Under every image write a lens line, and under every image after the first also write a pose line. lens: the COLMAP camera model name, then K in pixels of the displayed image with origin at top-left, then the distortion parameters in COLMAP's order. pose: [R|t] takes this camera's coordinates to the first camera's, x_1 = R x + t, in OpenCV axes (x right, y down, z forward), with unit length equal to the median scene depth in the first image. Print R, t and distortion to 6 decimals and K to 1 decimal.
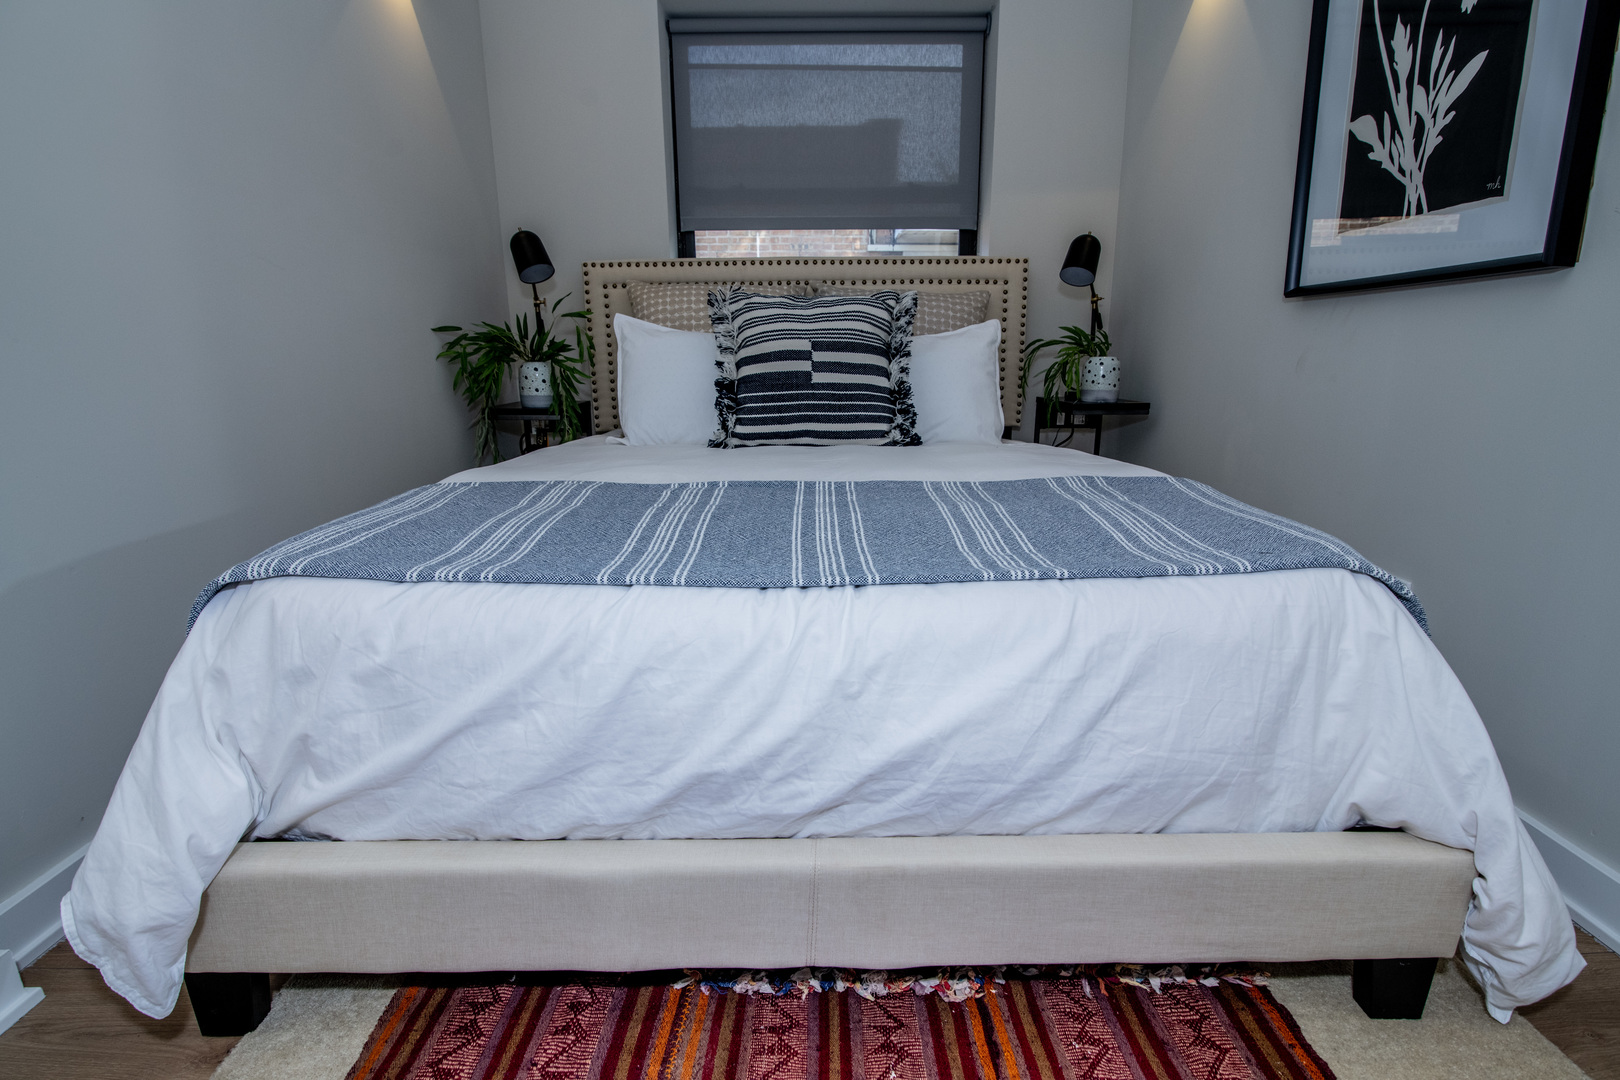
lens RADIAL K [[736.7, 0, 809.5], [0, 736.7, 519.6], [0, 0, 1]] dist [0.012555, -0.009631]
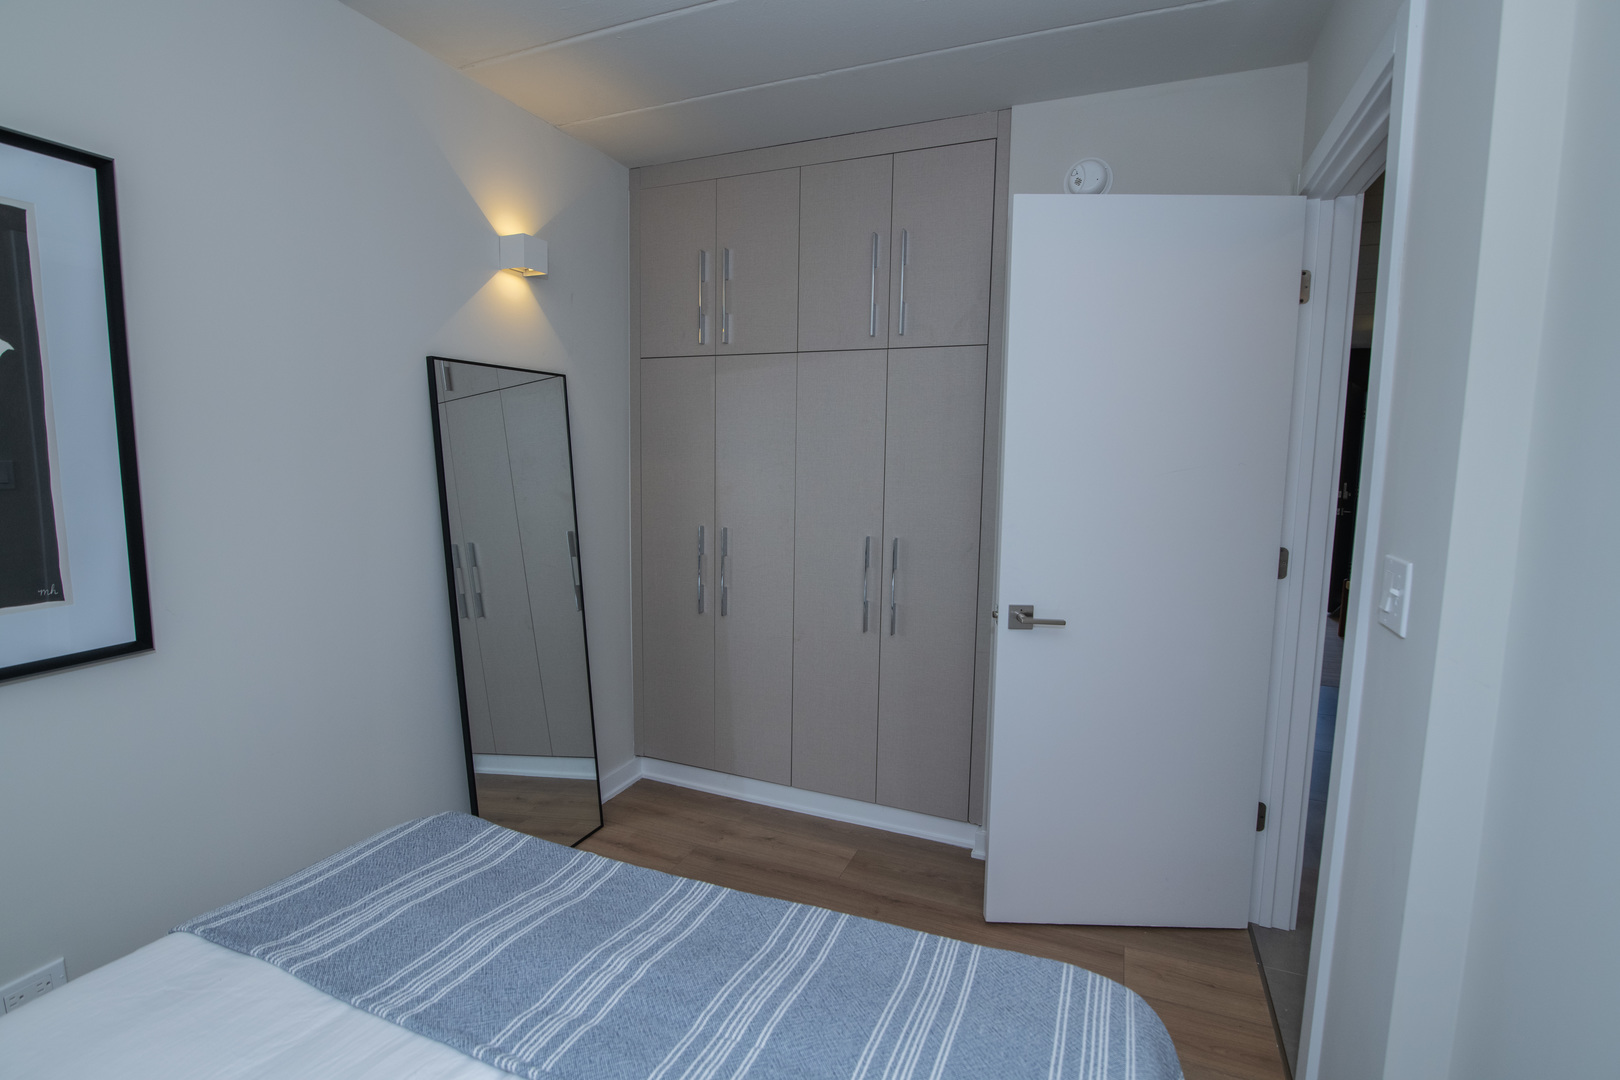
lens RADIAL K [[740.2, 0, 814.3], [0, 740.2, 533.2], [0, 0, 1]] dist [-0.019197, -0.000807]
pose [[-0.920524, -0.044650, 0.388126, -0.311073], [0.081025, 0.950030, 0.301460, -0.455067], [-0.382192, 0.308949, -0.870908, 0.875386]]
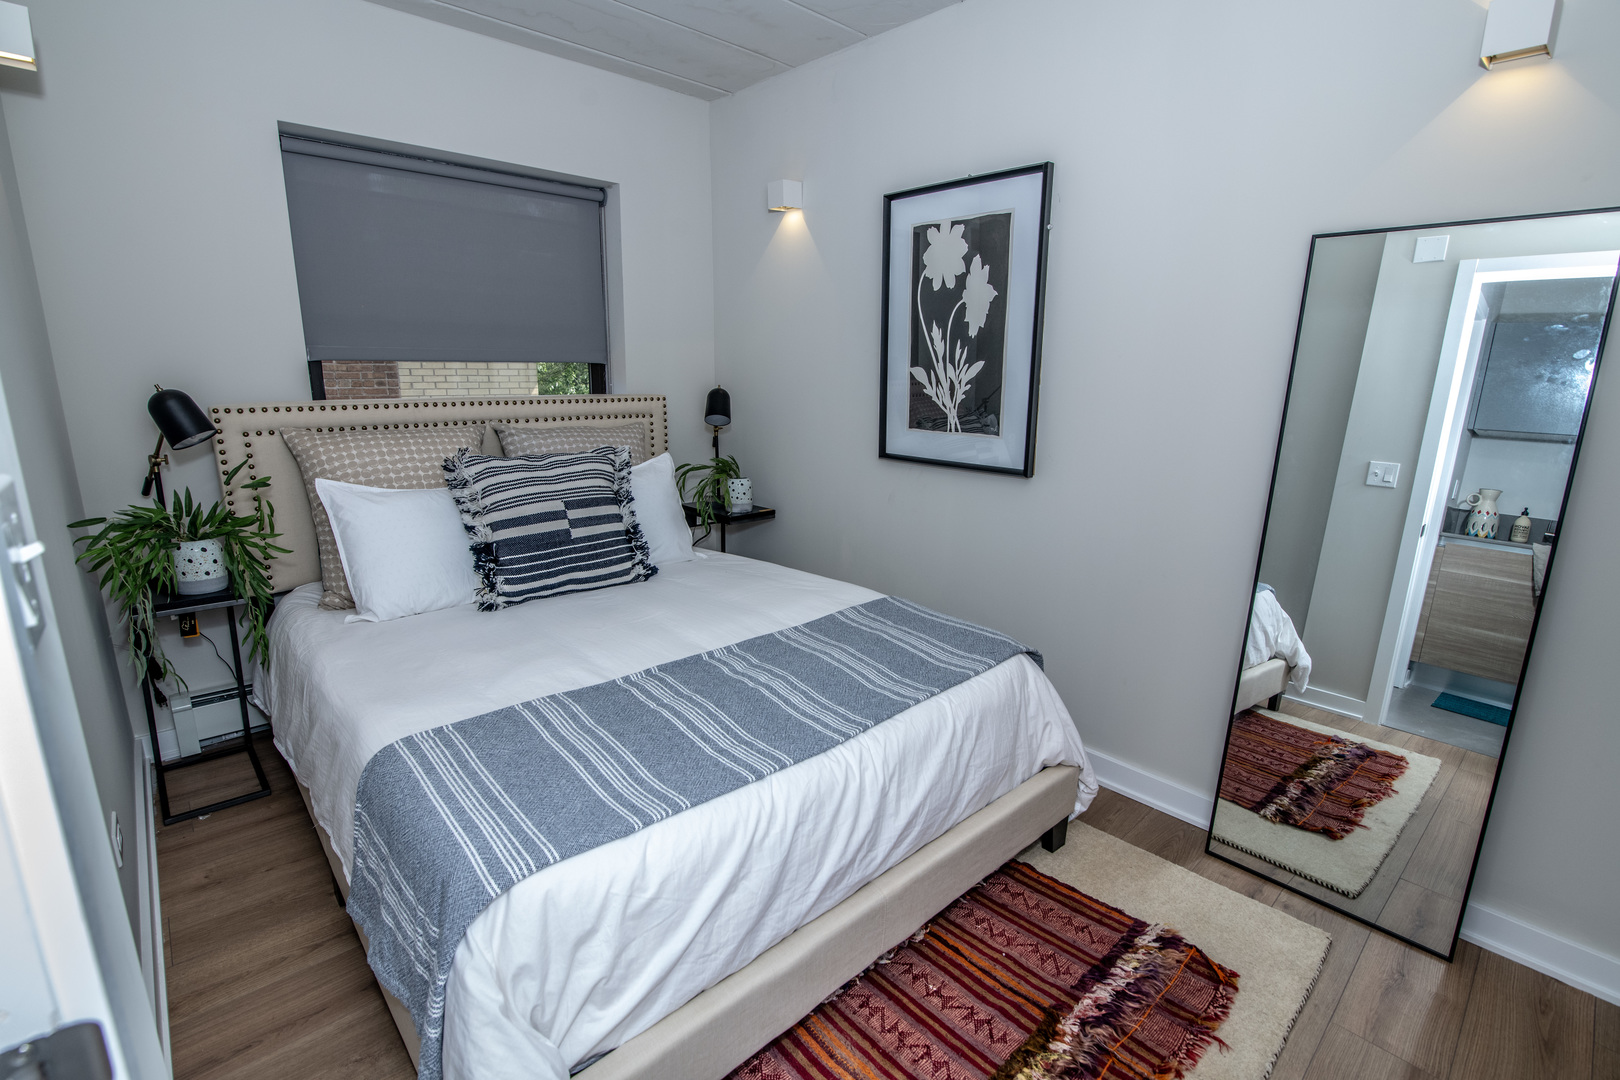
lens RADIAL K [[740.2, 0, 814.3], [0, 740.2, 533.2], [0, 0, 1]] dist [-0.019197, -0.000807]
pose [[0.741362, -0.128226, 0.658741, -0.466581], [0.132271, 0.990241, 0.043893, -0.194052], [-0.657941, 0.054592, 0.751088, -0.097409]]
